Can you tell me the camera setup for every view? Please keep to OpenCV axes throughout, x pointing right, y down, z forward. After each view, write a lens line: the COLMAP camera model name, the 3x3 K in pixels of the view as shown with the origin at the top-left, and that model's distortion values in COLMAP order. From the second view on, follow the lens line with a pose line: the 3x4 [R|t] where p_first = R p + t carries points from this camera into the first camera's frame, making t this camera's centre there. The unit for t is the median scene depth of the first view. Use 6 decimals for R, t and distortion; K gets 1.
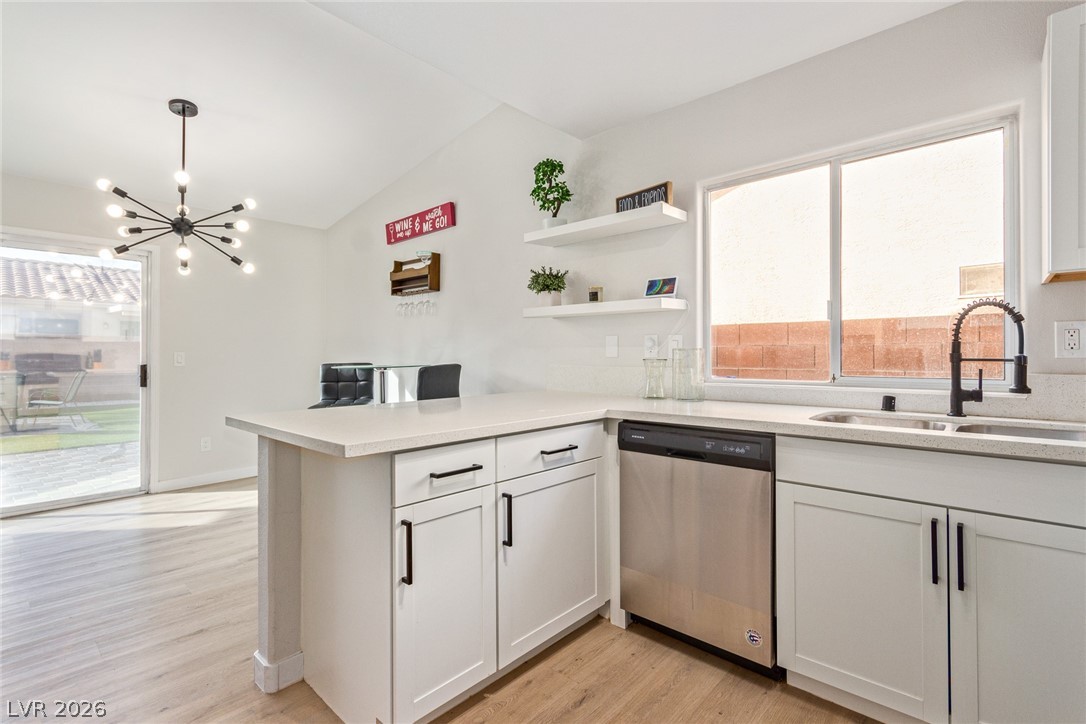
lens RADIAL K [[500.3, 0, 558.4], [0, 500.3, 349.0], [0, 0, 1]] dist [-0.000268, 0.000046]
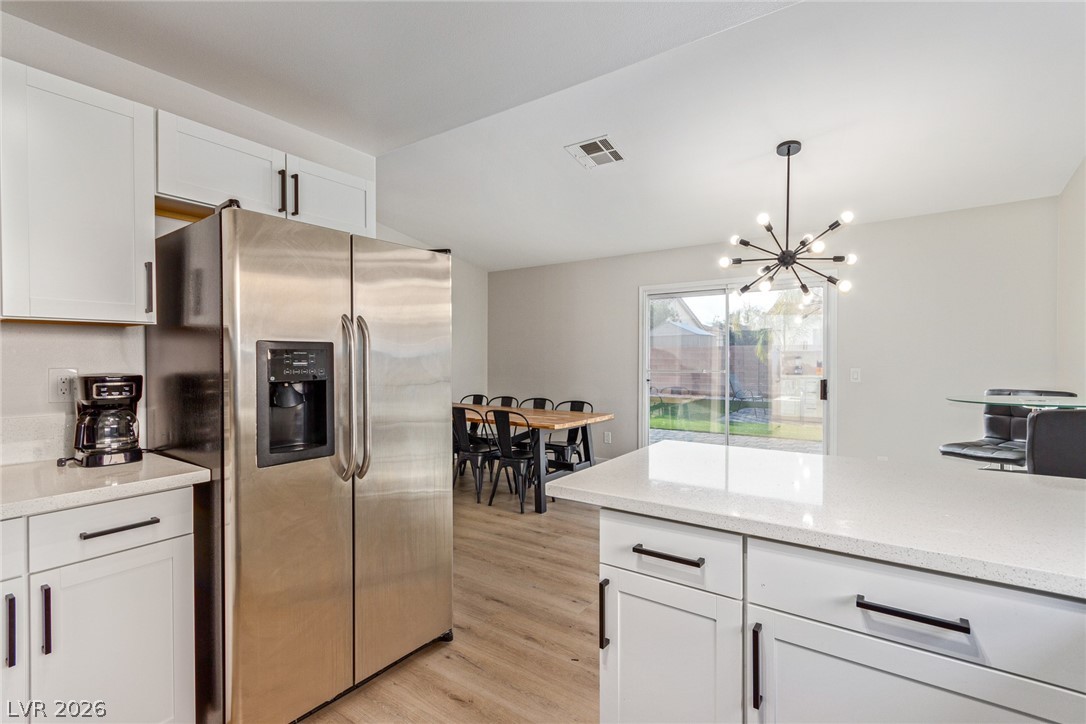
lens RADIAL K [[506.5, 0, 543.3], [0, 506.5, 358.3], [0, 0, 1]] dist [0.000986, 0.000542]
pose [[0.106951, 0.006706, -0.994242, 0.298899], [0.011191, 0.999906, 0.007948, -0.042776], [0.994201, -0.011977, 0.106866, 0.361231]]
